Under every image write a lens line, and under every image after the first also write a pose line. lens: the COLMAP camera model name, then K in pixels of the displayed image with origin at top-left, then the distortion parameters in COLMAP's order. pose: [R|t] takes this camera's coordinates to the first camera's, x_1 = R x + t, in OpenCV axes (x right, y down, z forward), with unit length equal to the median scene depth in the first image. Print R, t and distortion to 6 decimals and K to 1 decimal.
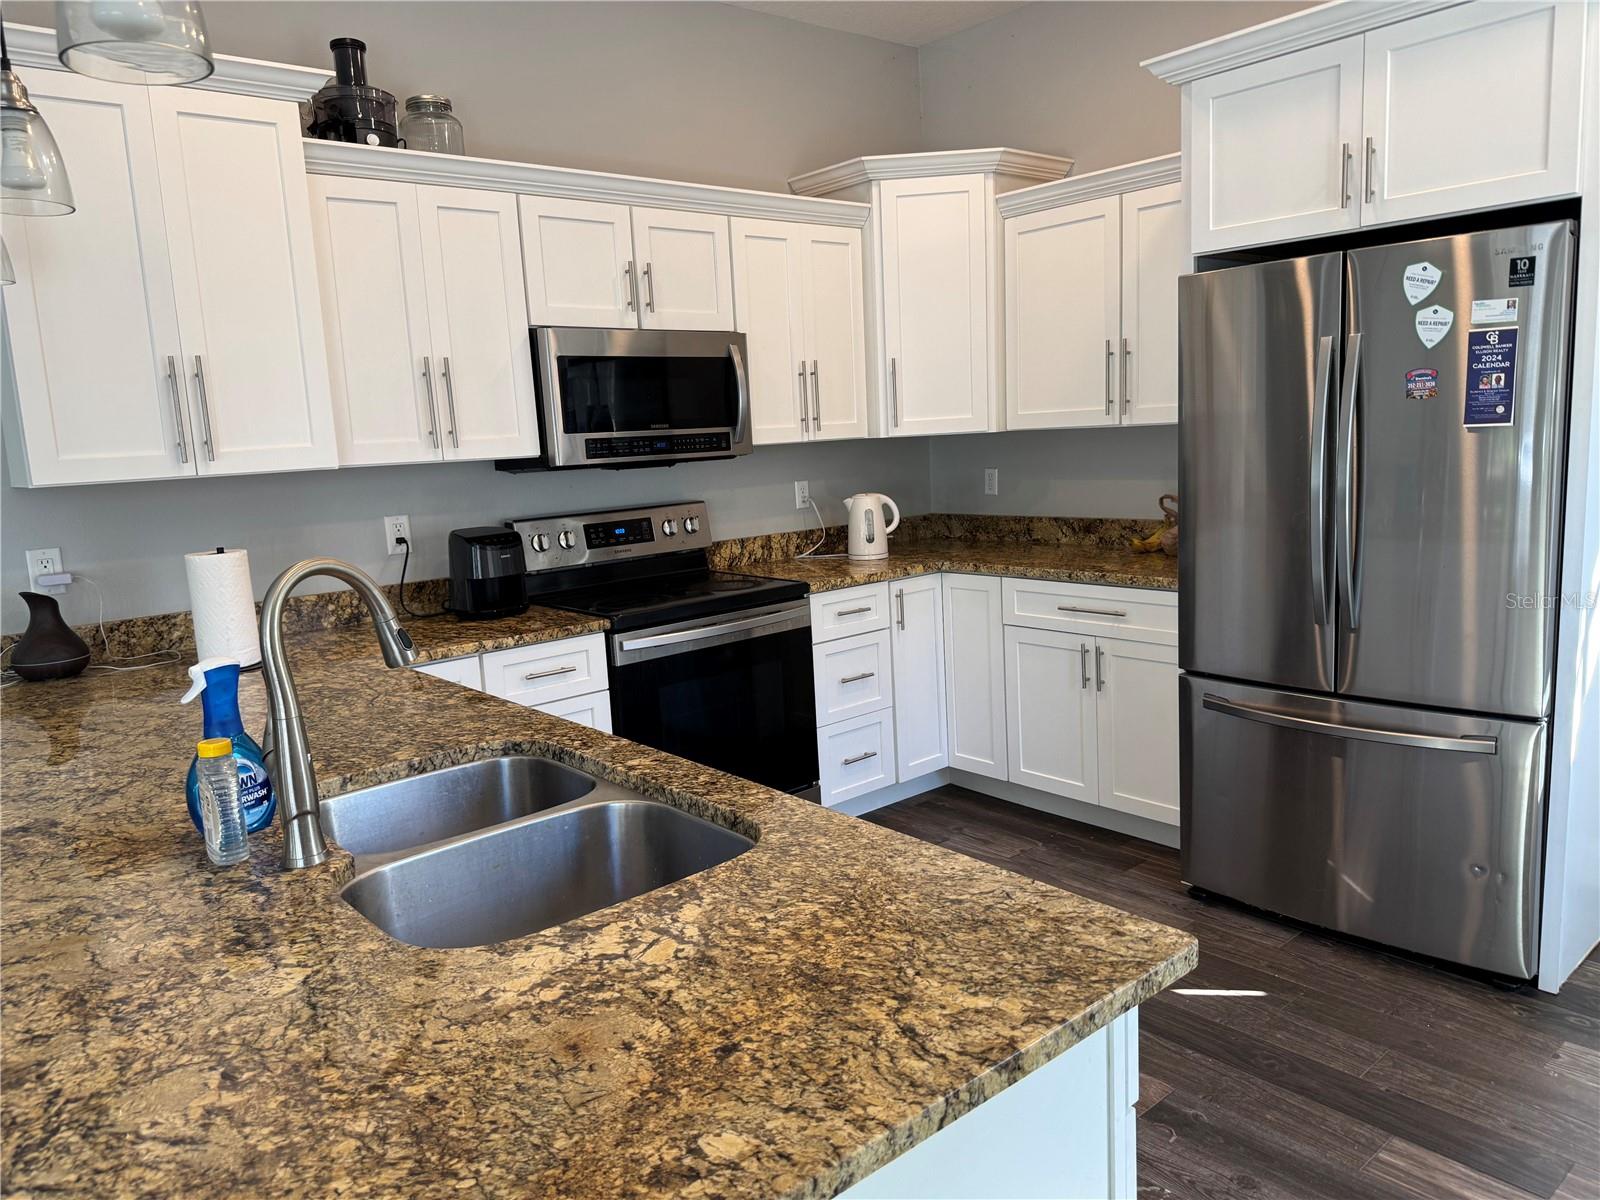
lens RADIAL K [[1122.8, 0, 800.0], [0, 1122.8, 600.0], [0, 0, 1]] dist [0.056123, -0.079751]
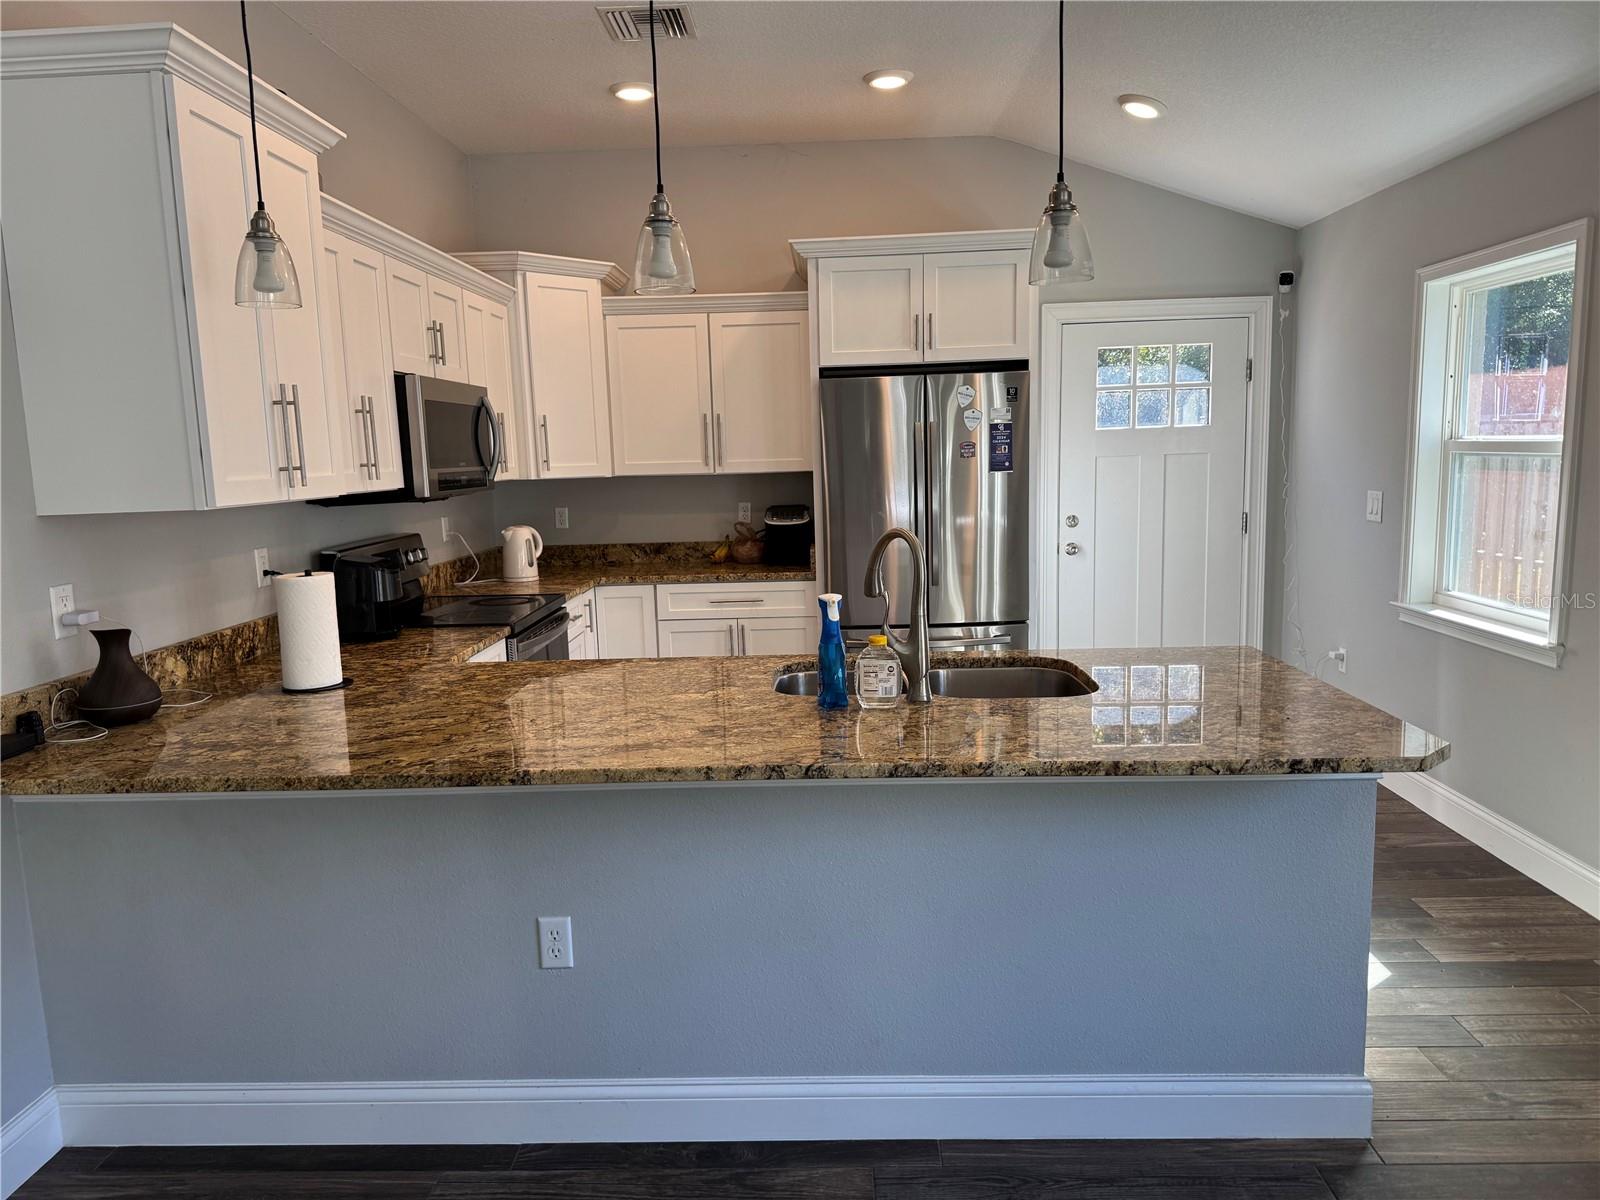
lens RADIAL K [[1120.0, 0, 800.0], [0, 1120.0, 600.0], [0, 0, 1]] dist [0.098207, -0.113789]
pose [[0.668374, -0.067376, 0.740767, -0.958494], [0.109394, 0.993964, -0.008298, 0.037940], [-0.735737, 0.086581, 0.671710, -0.020957]]
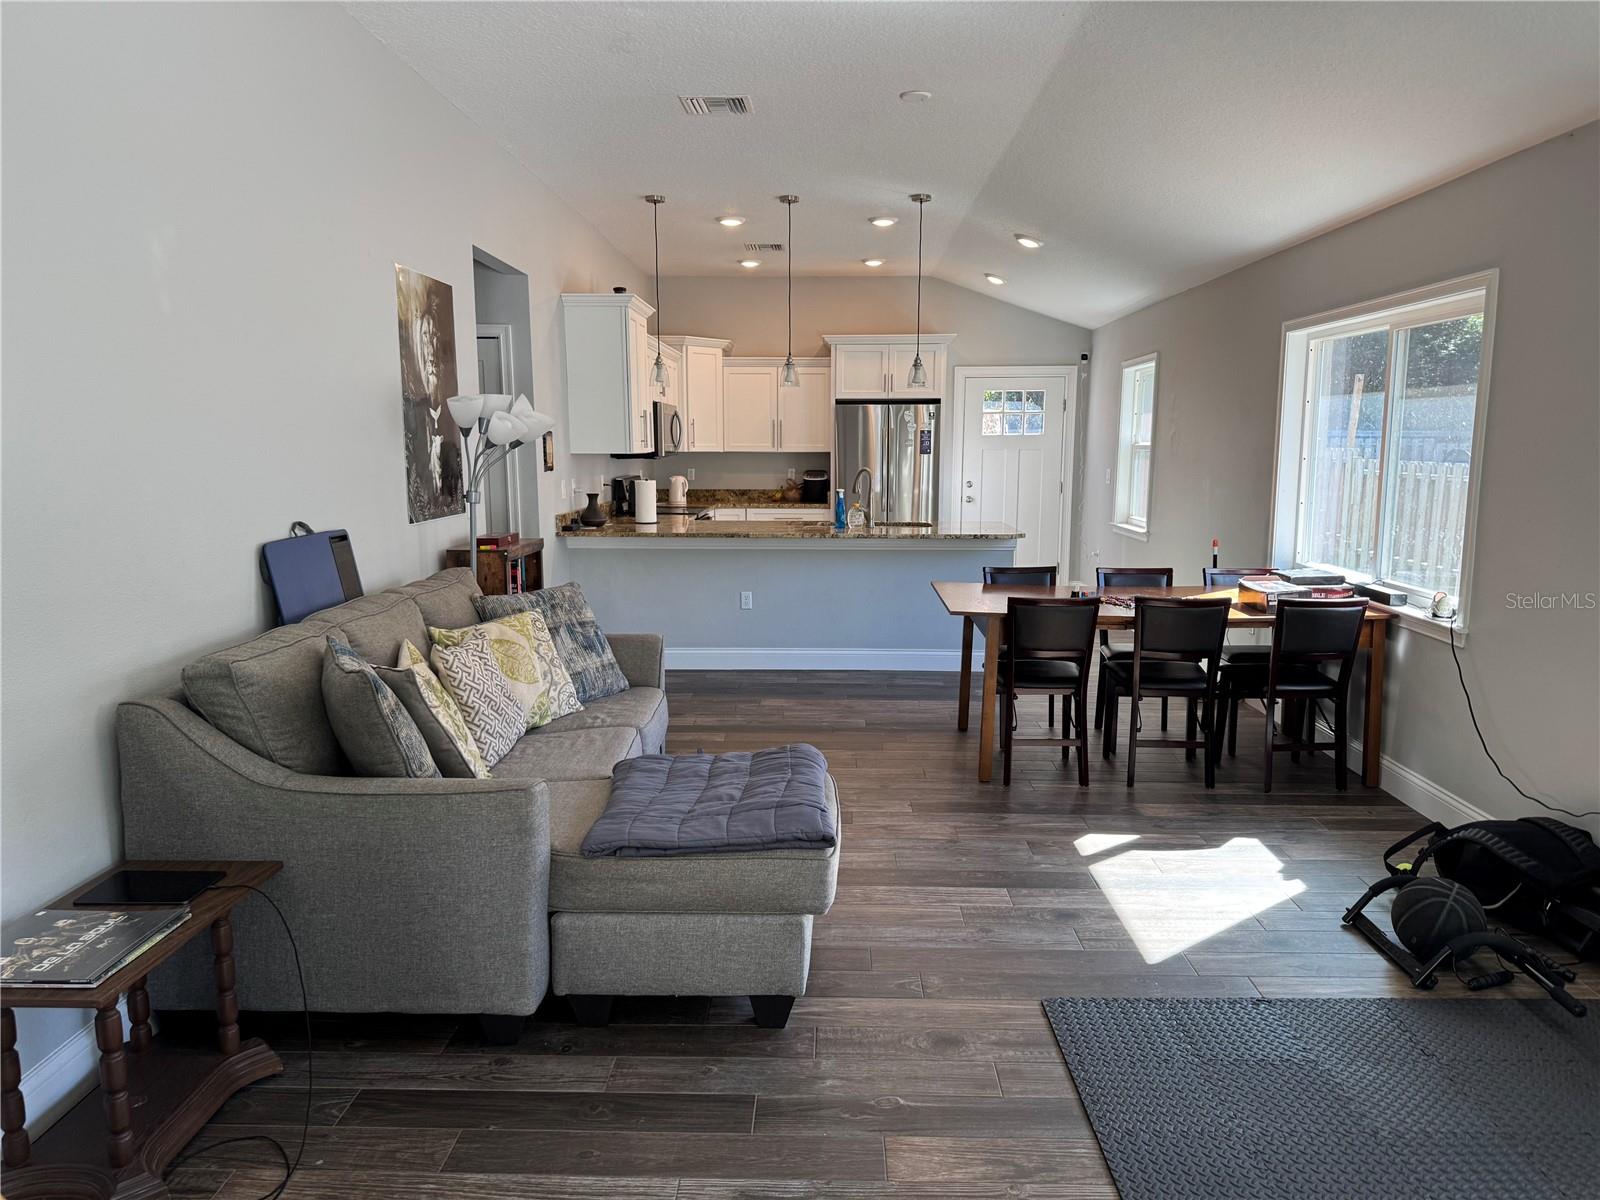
lens RADIAL K [[1121.0, 0, 818.5], [0, 1121.0, 596.8], [0, 0, 1]] dist [0.149777, -0.203341]
pose [[0.655577, -0.049864, 0.753480, -2.282204], [0.081292, 0.996679, -0.004771, 0.283991], [-0.750740, 0.064379, 0.657453, -1.089433]]
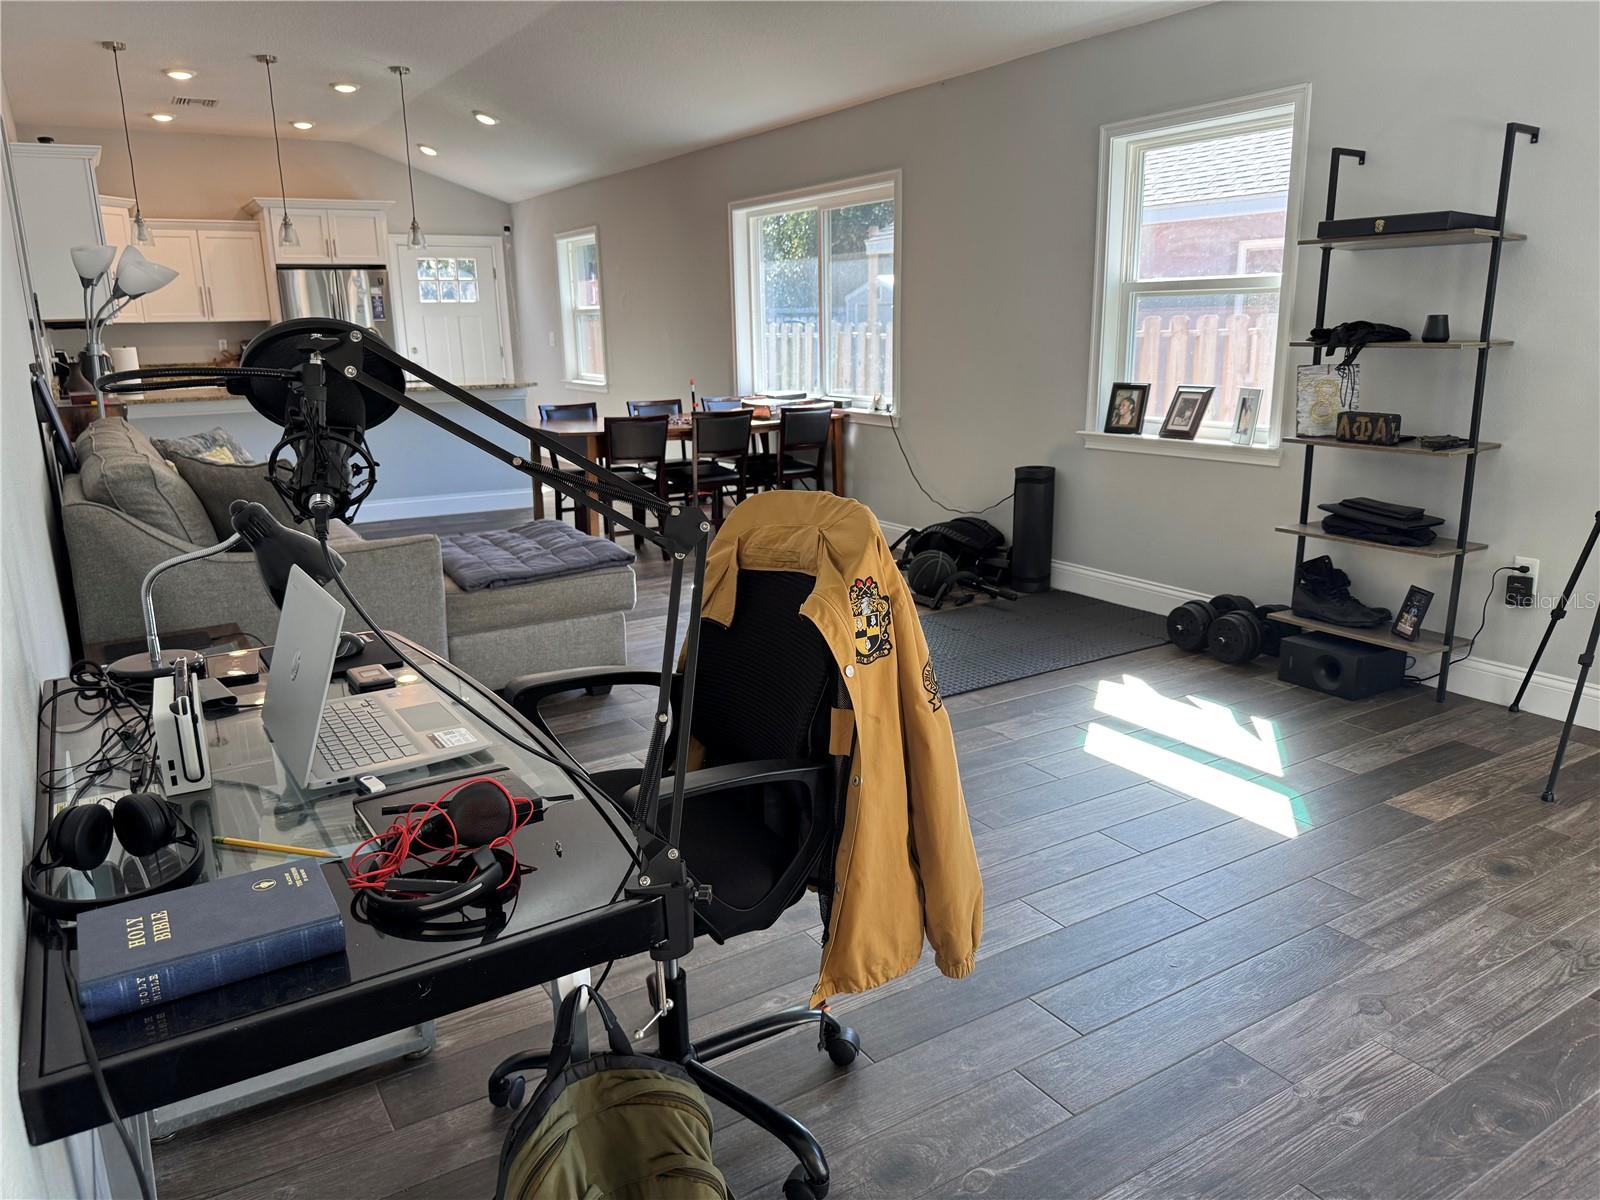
lens RADIAL K [[1142.4, 0, 800.0], [0, 1142.4, 600.0], [0, 0, 1]] dist [0.051465, -0.068510]
pose [[0.143578, -0.186118, 0.971980, -2.929774], [0.165168, 0.972887, 0.161893, 0.345529], [-0.975759, 0.137296, 0.170426, -0.878392]]
